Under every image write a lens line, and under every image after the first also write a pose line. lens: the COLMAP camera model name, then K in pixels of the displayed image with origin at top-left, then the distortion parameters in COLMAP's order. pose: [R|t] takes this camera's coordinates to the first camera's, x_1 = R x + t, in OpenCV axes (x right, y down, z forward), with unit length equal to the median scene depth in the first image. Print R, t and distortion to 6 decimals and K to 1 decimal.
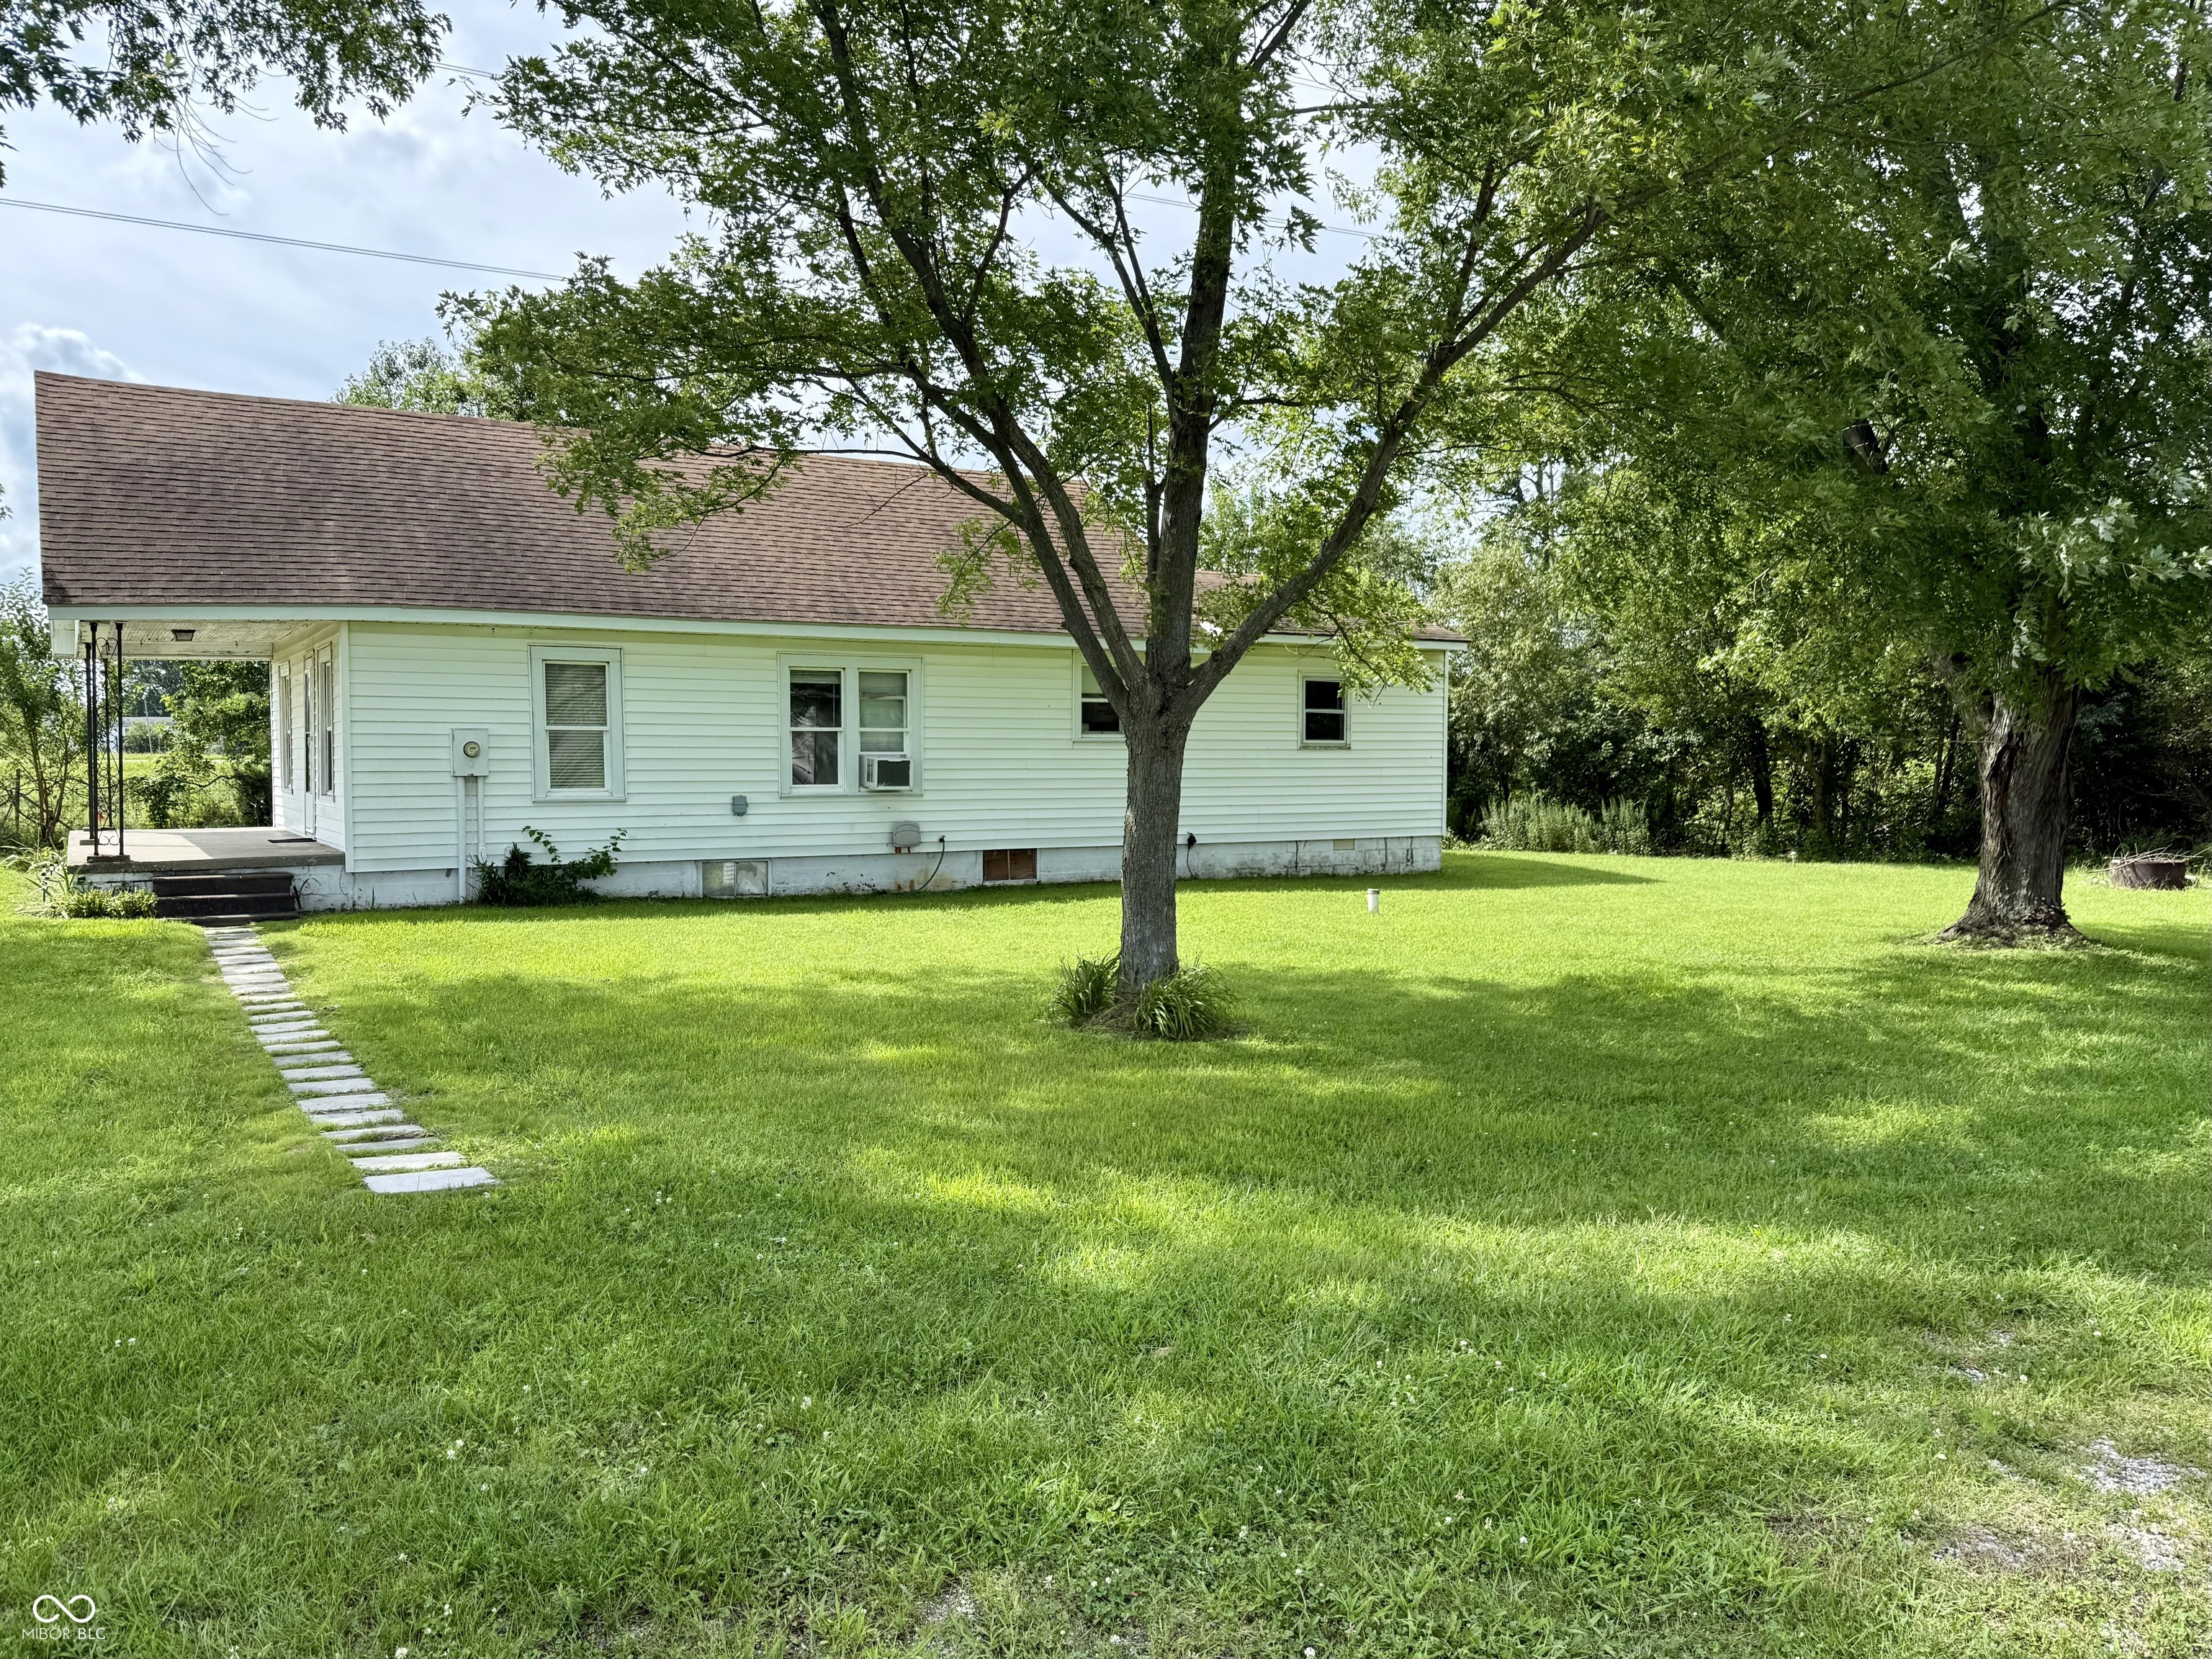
lens RADIAL K [[1576.3, 0, 1107.4], [0, 1576.3, 828.2], [0, 0, 1]] dist [-0.001282, -0.000677]
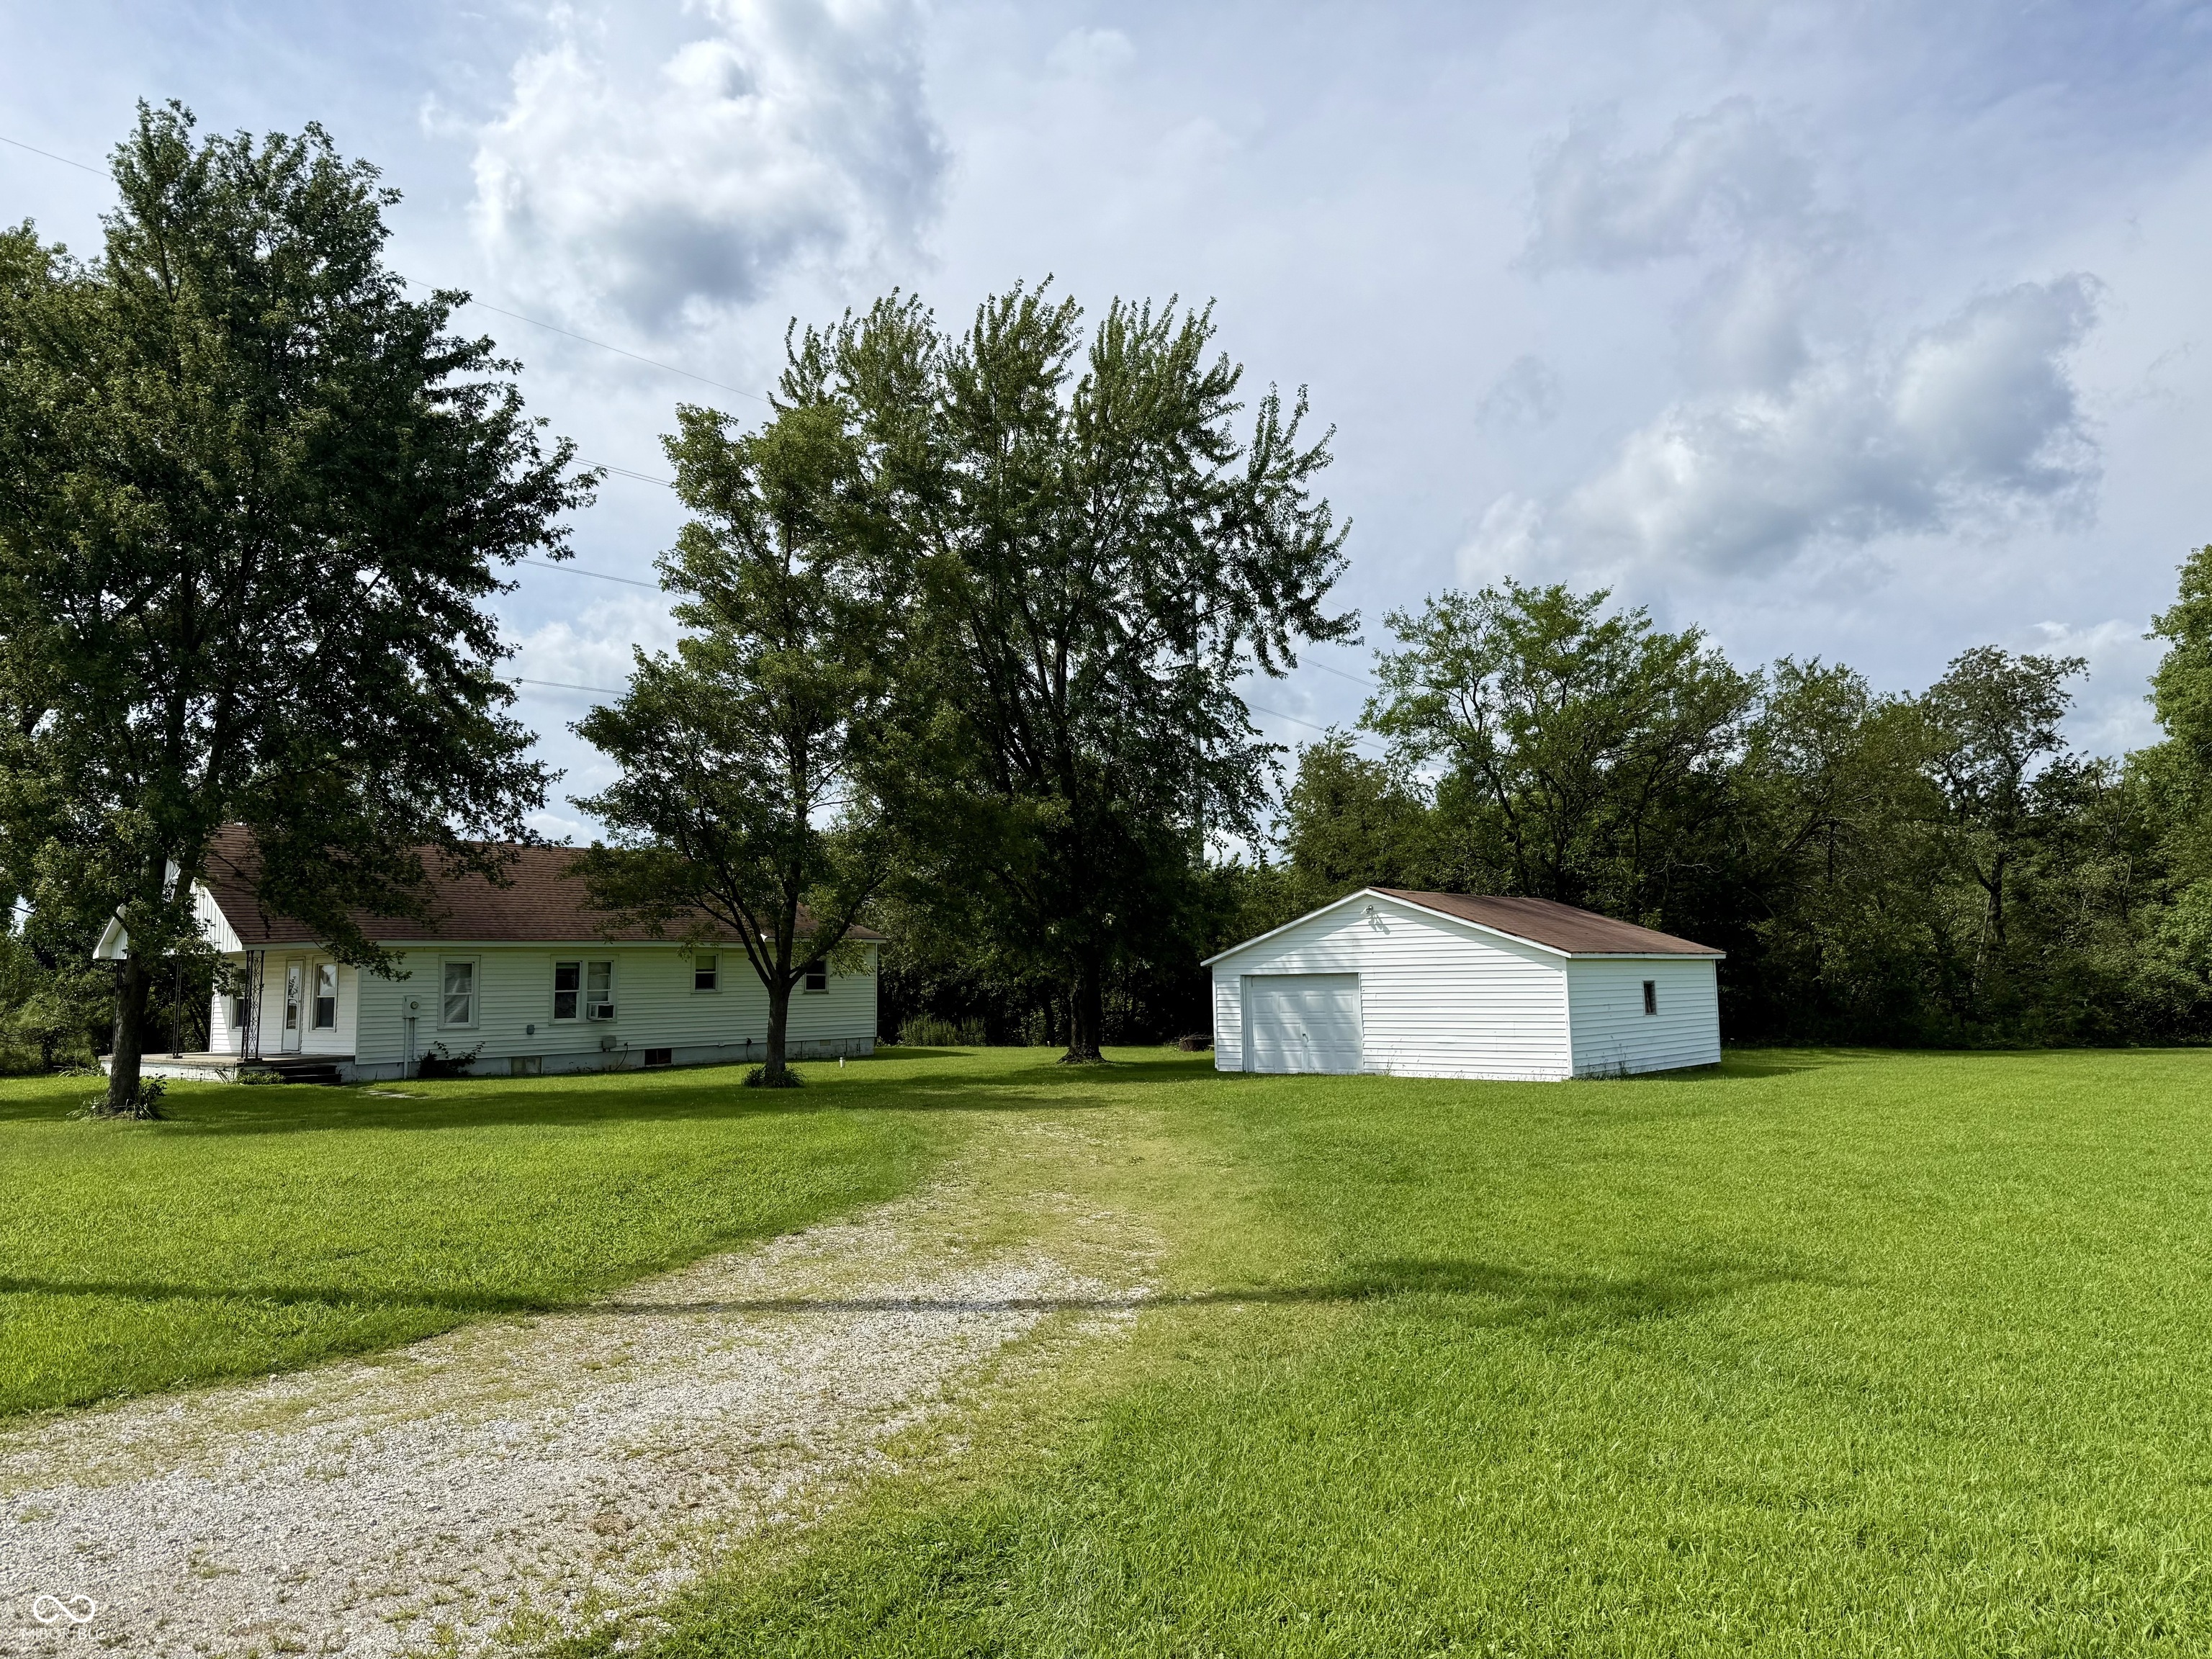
lens RADIAL K [[1576.3, 0, 1108.1], [0, 1576.3, 826.8], [0, 0, 1]] dist [-0.001282, -0.000677]
pose [[0.940411, 0.017783, 0.339573, -0.217208], [0.031371, 0.989836, -0.138714, 0.030994], [-0.338589, 0.141101, 0.930295, -1.125293]]
